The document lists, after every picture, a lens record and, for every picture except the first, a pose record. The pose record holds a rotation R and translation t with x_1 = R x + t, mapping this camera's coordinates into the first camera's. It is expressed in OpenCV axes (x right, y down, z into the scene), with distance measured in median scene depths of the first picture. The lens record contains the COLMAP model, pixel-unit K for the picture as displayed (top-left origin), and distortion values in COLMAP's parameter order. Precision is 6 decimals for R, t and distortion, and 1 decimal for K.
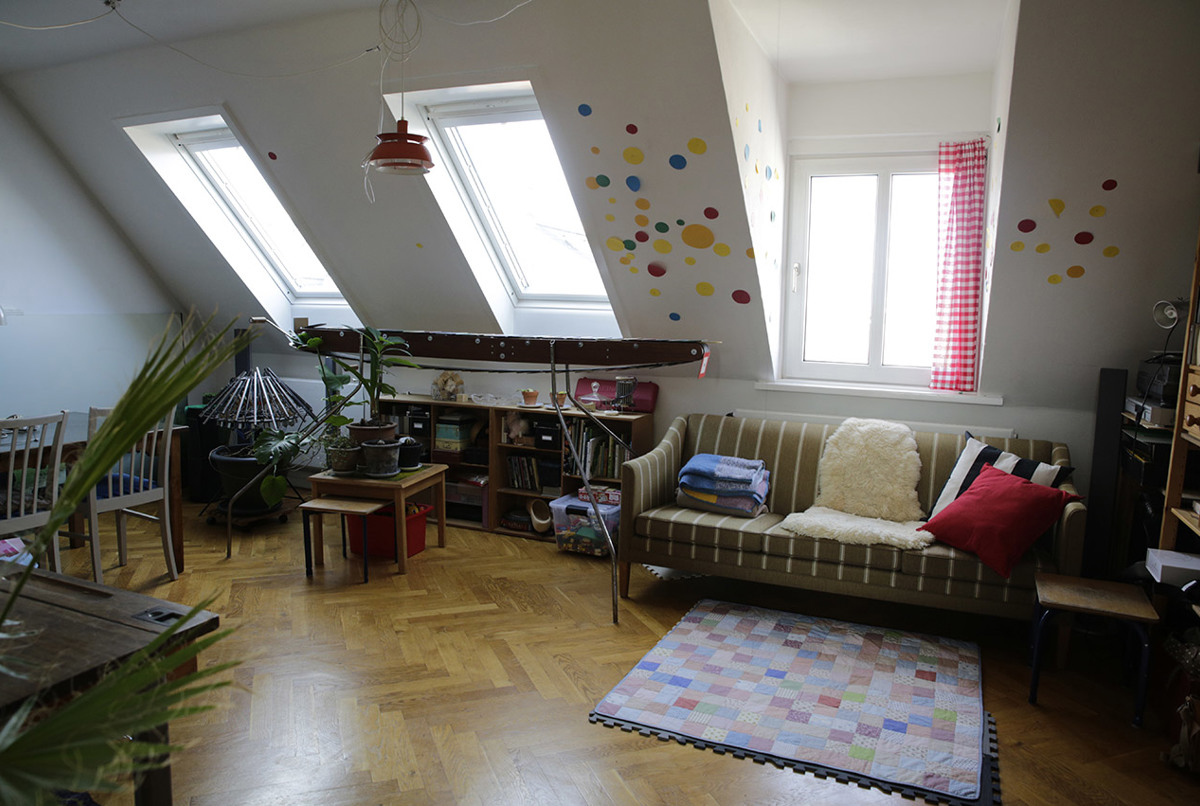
lens RADIAL K [[827.2, 0, 601.7], [0, 827.2, 407.1], [0, 0, 1]] dist [-0.075644, 0.001462]
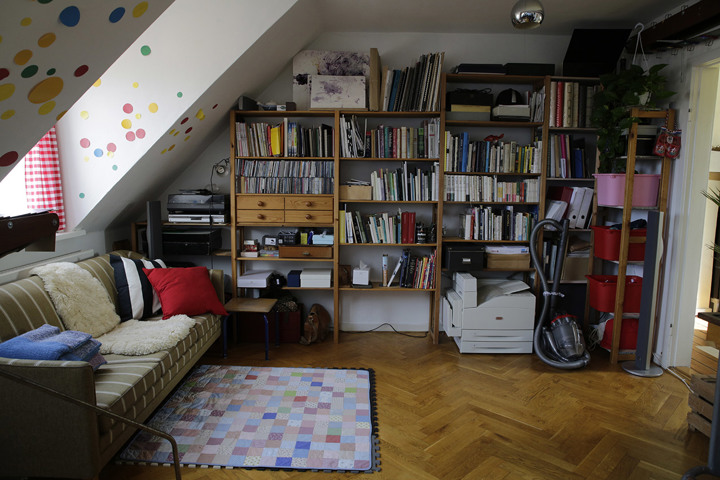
lens RADIAL K [[496.3, 0, 361.3], [0, 496.3, 239.8], [0, 0, 1]] dist [-0.075644, 0.001462]
pose [[-0.395110, -0.143966, 0.907283, -0.620919], [0.098027, 0.975397, 0.197463, -0.148115], [-0.913389, 0.166958, -0.371277, 1.130298]]
